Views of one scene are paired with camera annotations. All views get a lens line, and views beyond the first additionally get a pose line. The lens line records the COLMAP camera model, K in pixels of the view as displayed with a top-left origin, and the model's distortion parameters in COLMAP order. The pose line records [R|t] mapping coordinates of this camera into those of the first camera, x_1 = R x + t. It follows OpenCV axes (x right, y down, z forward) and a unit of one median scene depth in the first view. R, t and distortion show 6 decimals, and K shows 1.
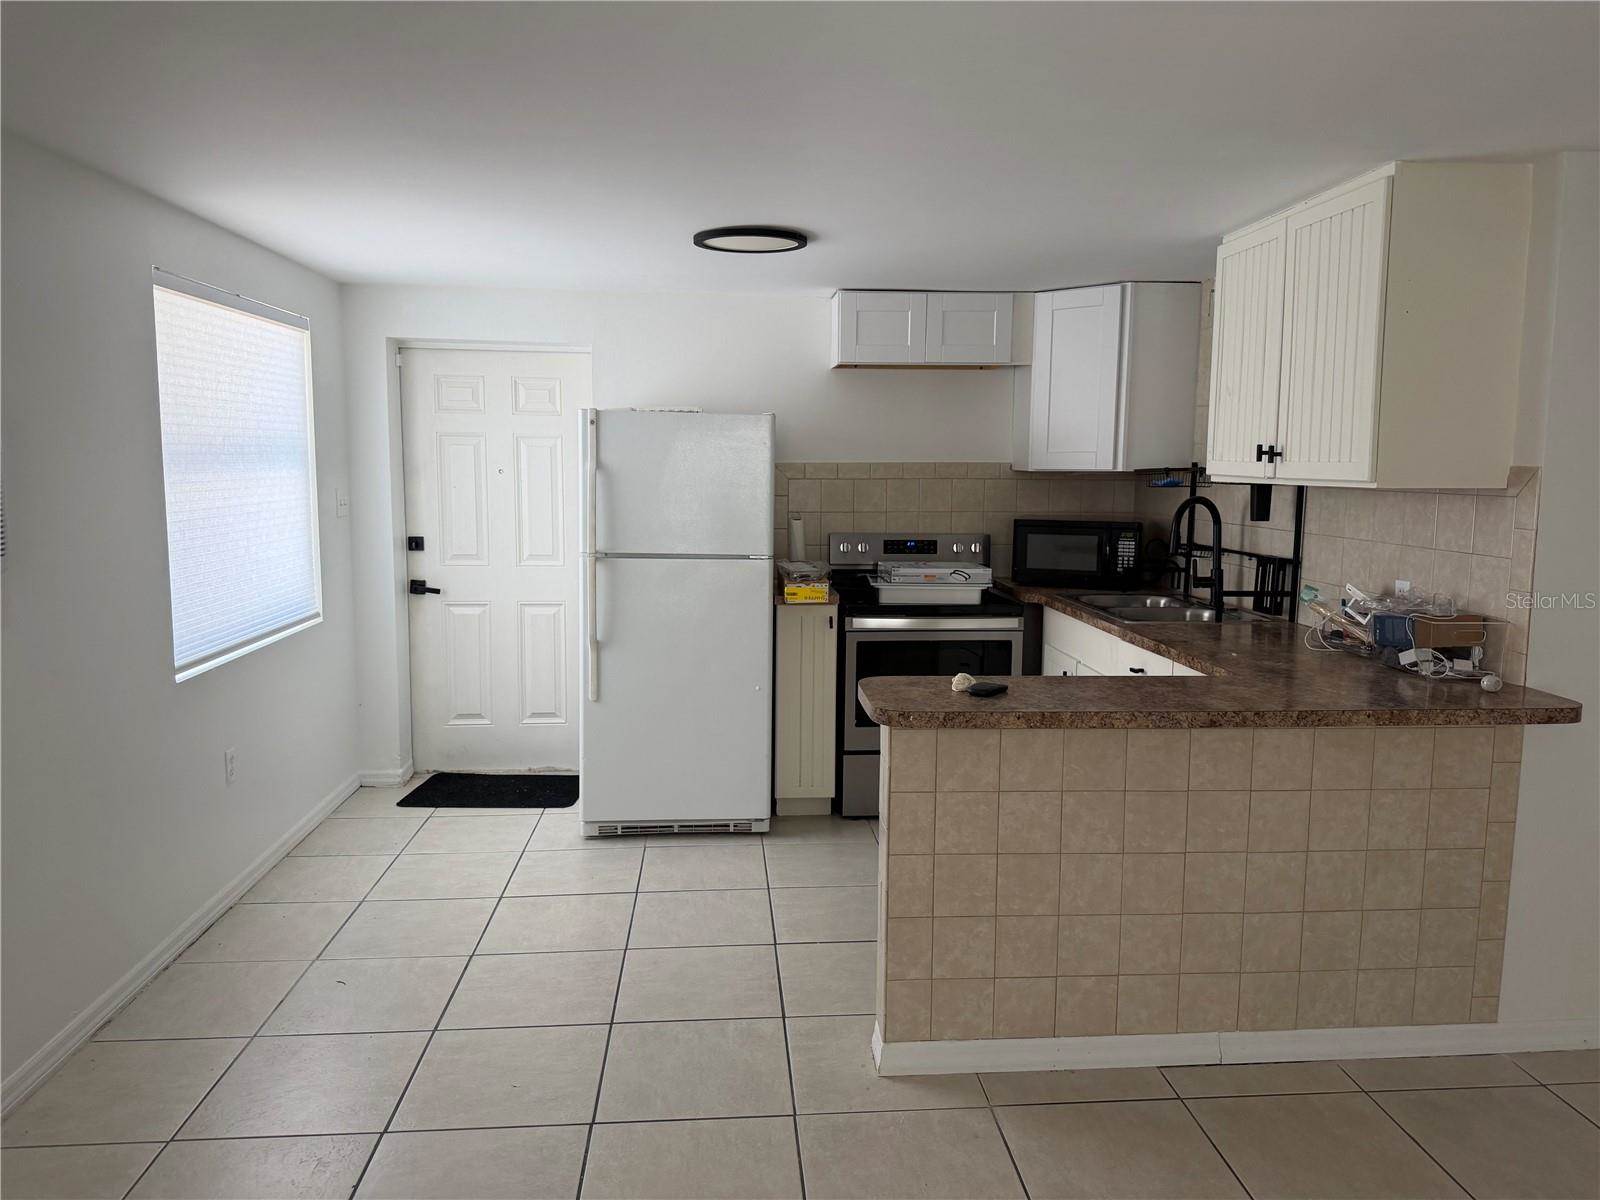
lens RADIAL K [[1123.2, 0, 800.0], [0, 1123.2, 600.0], [0, 0, 1]] dist [0.105186, -0.001849]
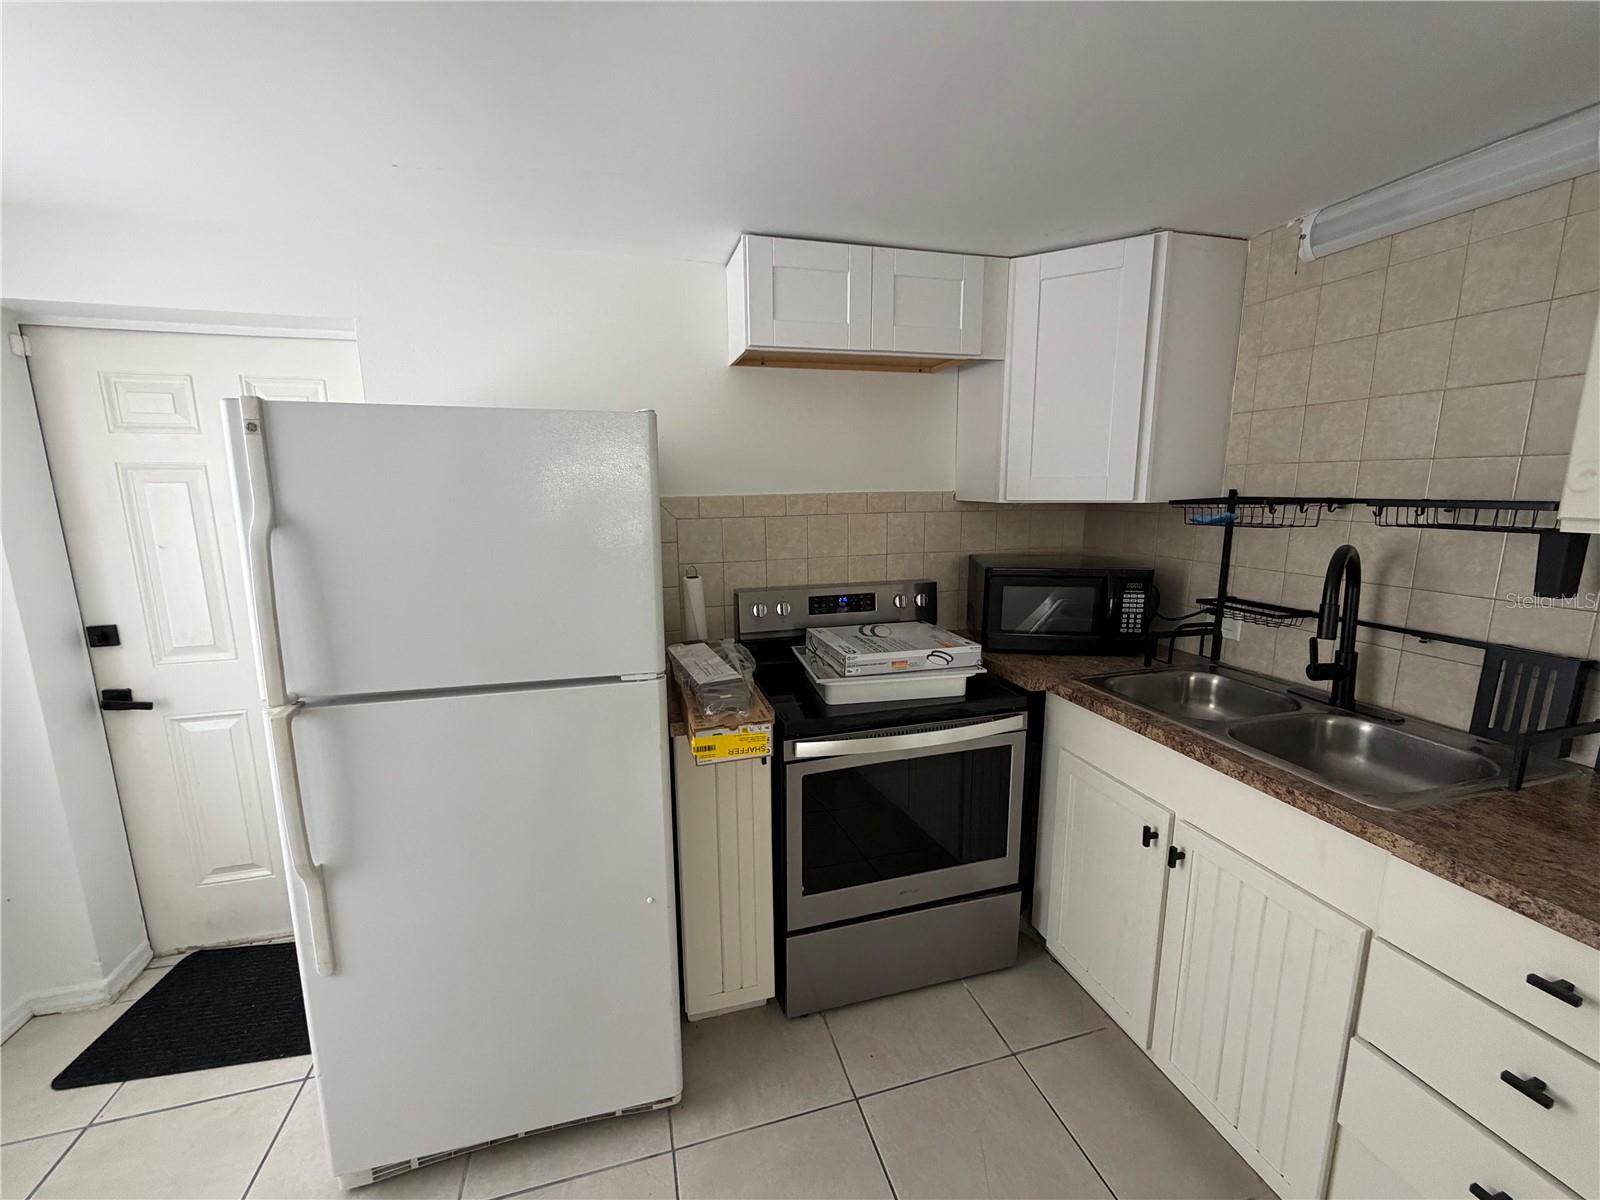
lens RADIAL K [[639.7, 0, 797.5], [0, 639.7, 599.3], [0, 0, 1]] dist [-0.000270, -0.000019]
pose [[0.980490, -0.052420, 0.189451, -0.015751], [0.041978, 0.997391, 0.058723, -0.081592], [-0.192035, -0.049625, 0.980133, 0.610389]]
